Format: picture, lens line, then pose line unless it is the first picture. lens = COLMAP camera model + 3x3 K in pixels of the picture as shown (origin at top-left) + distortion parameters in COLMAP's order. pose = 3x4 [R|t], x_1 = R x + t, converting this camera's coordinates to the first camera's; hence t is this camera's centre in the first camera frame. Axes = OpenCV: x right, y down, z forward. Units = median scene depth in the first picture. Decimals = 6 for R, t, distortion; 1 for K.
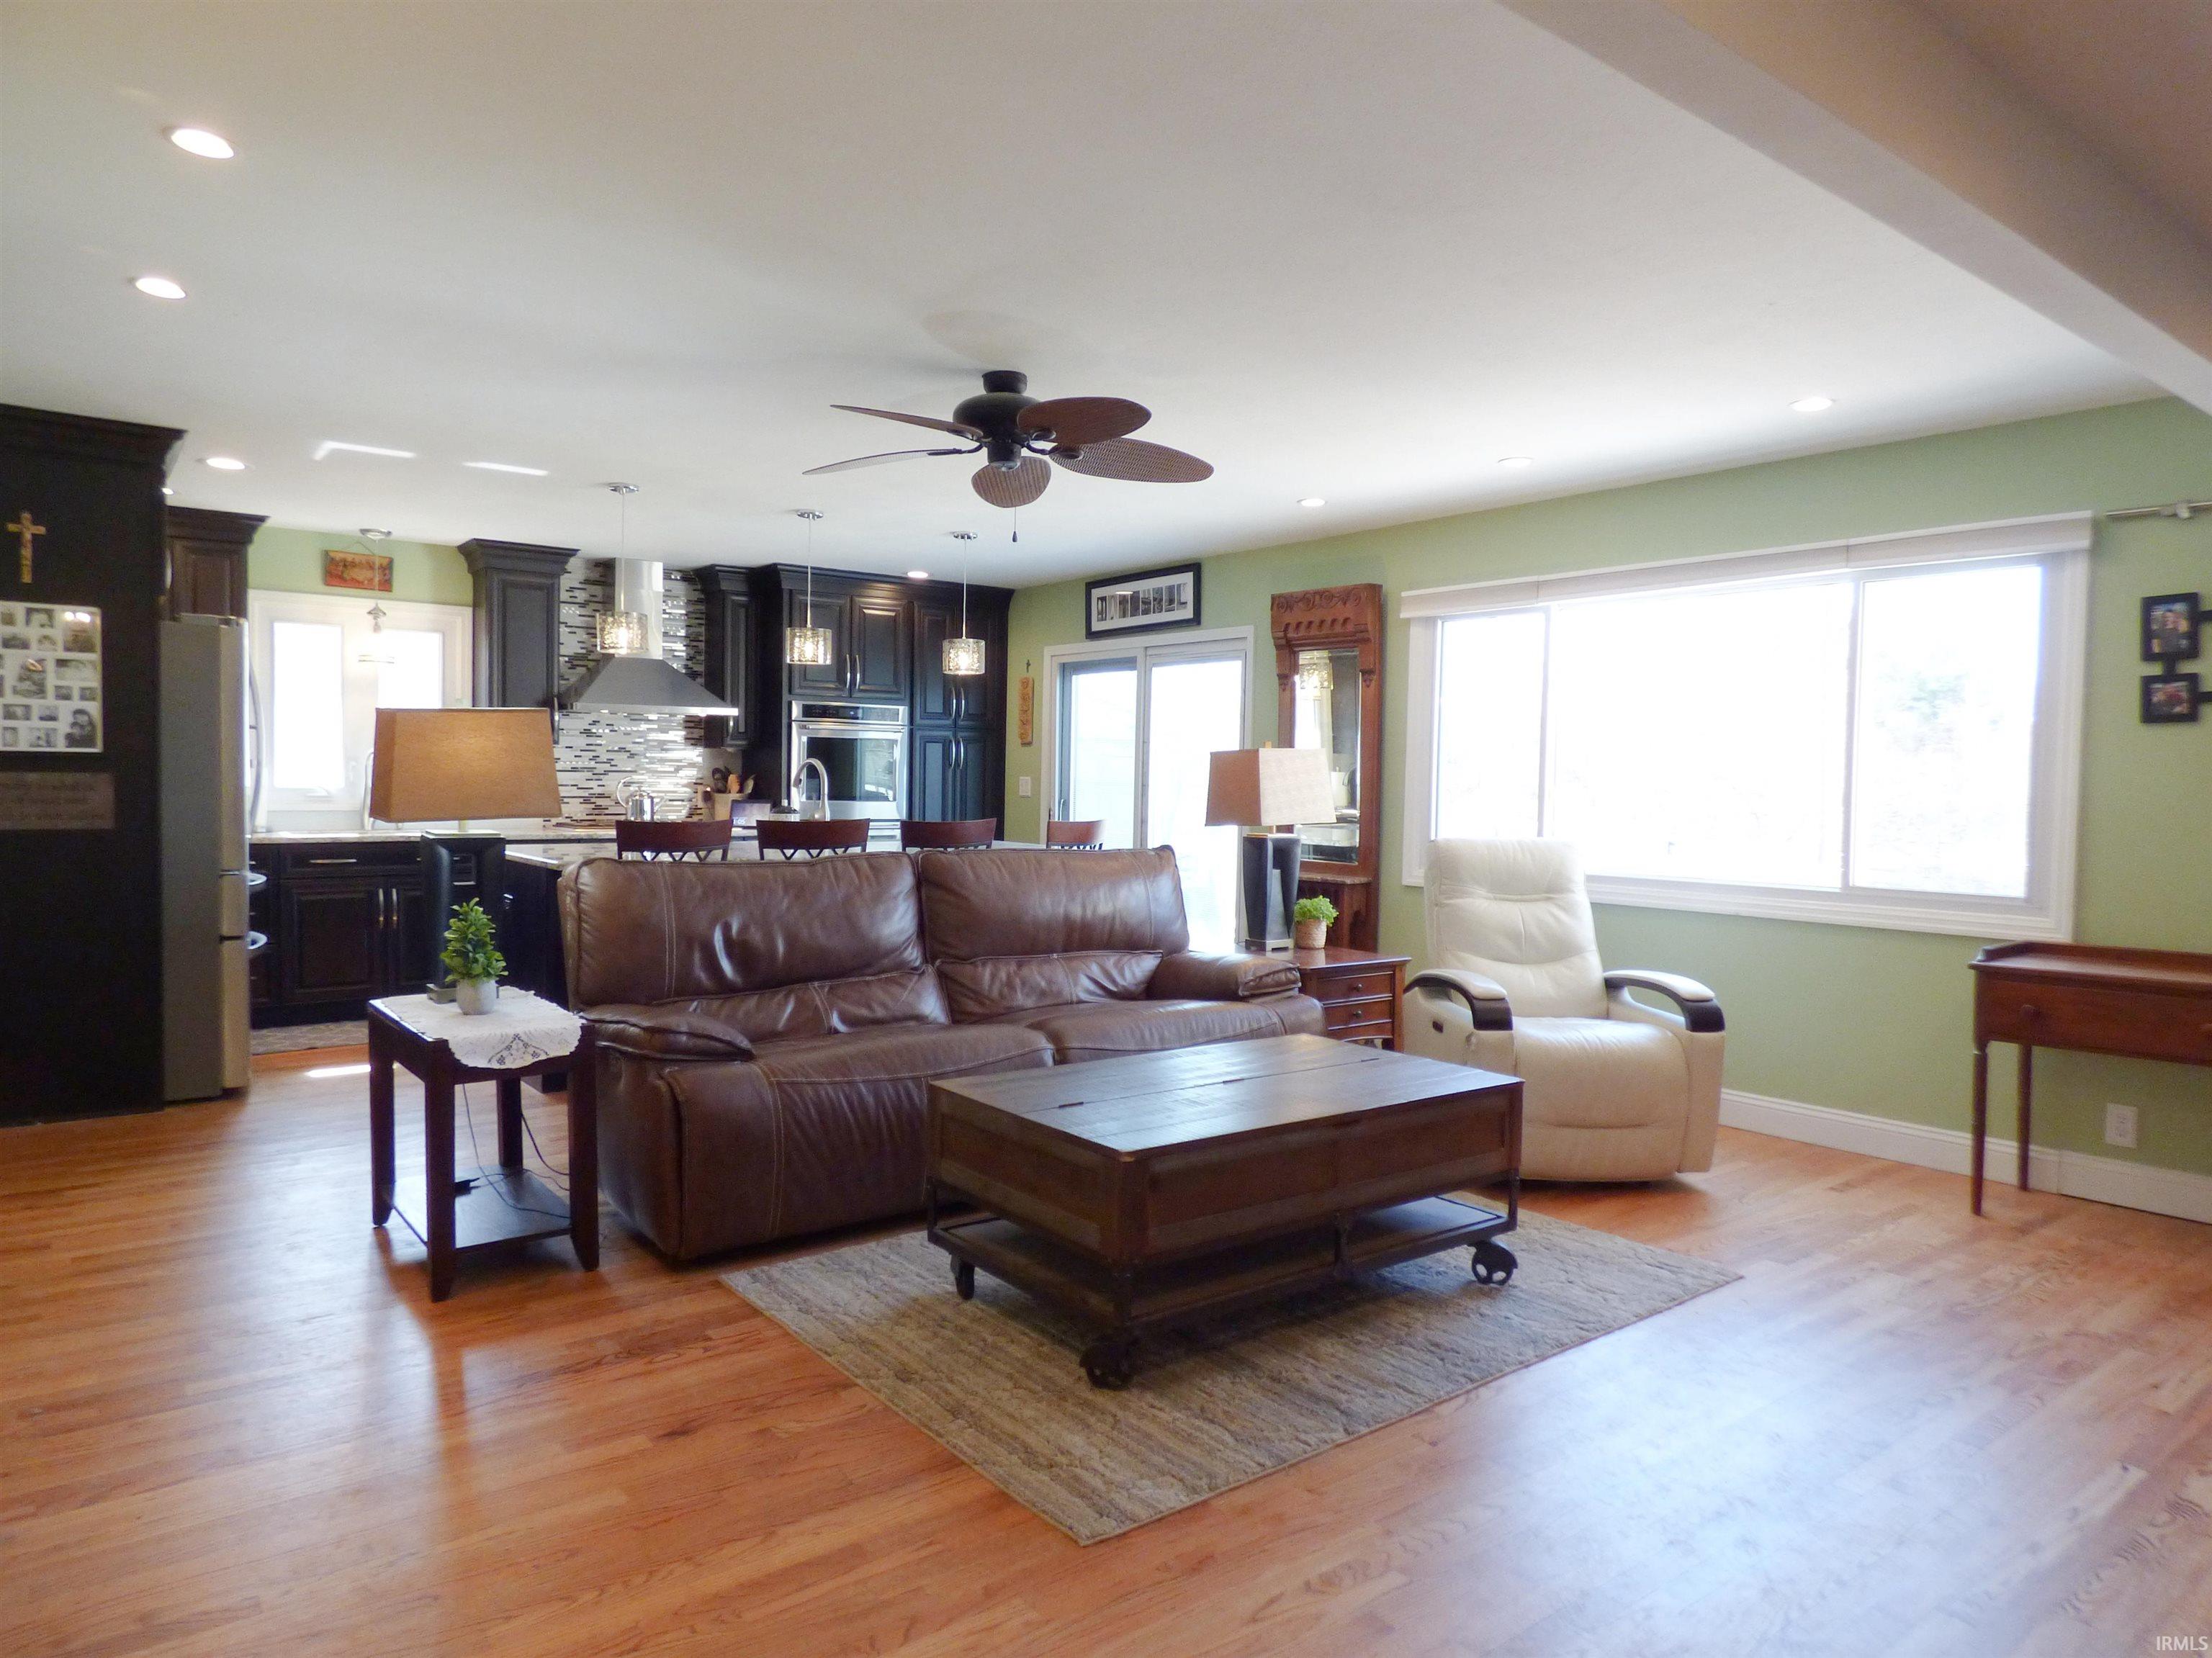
lens RADIAL K [[1453.1, 0, 1110.2], [0, 1453.1, 818.6], [0, 0, 1]] dist [0.003002, 0.075444]
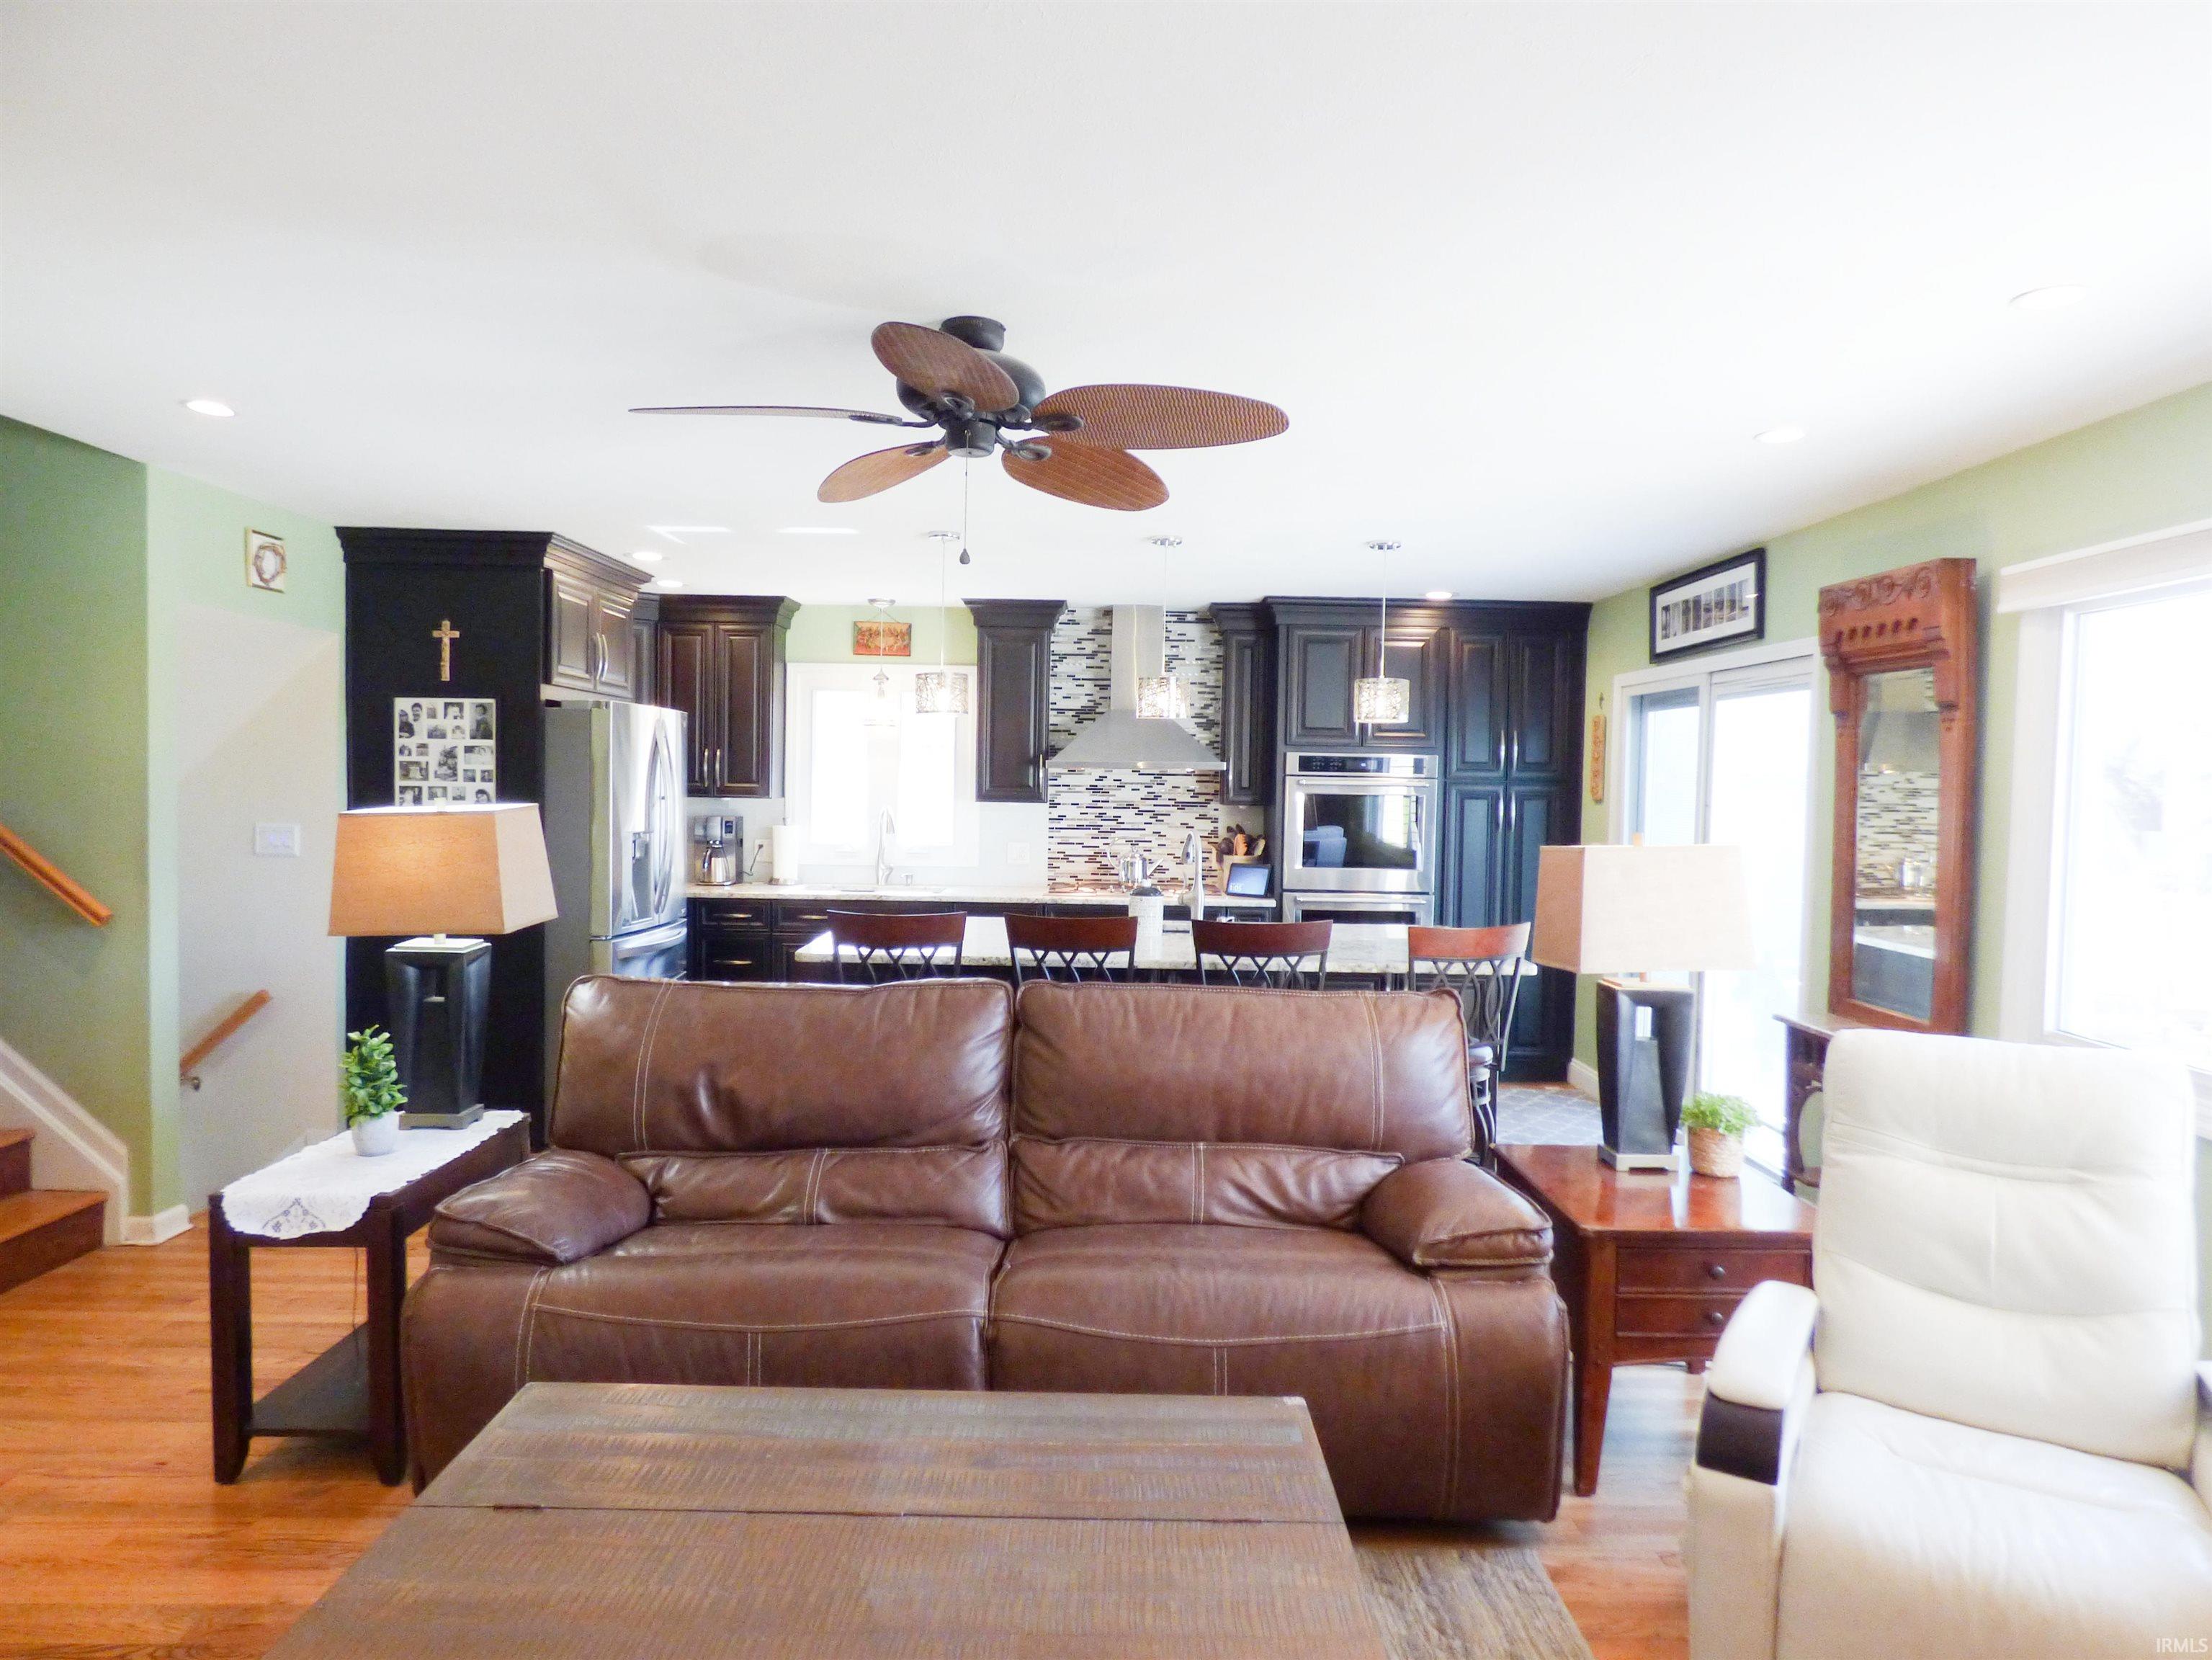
lens RADIAL K [[1398.7, 0, 1108.3], [0, 1398.7, 821.6], [0, 0, 1]] dist [0.005292, 0.003654]
pose [[0.799367, 0.017288, -0.600594, 0.224339], [-0.022752, 0.999740, -0.001504, -0.040152], [0.600412, 0.014866, 0.799553, 0.297951]]
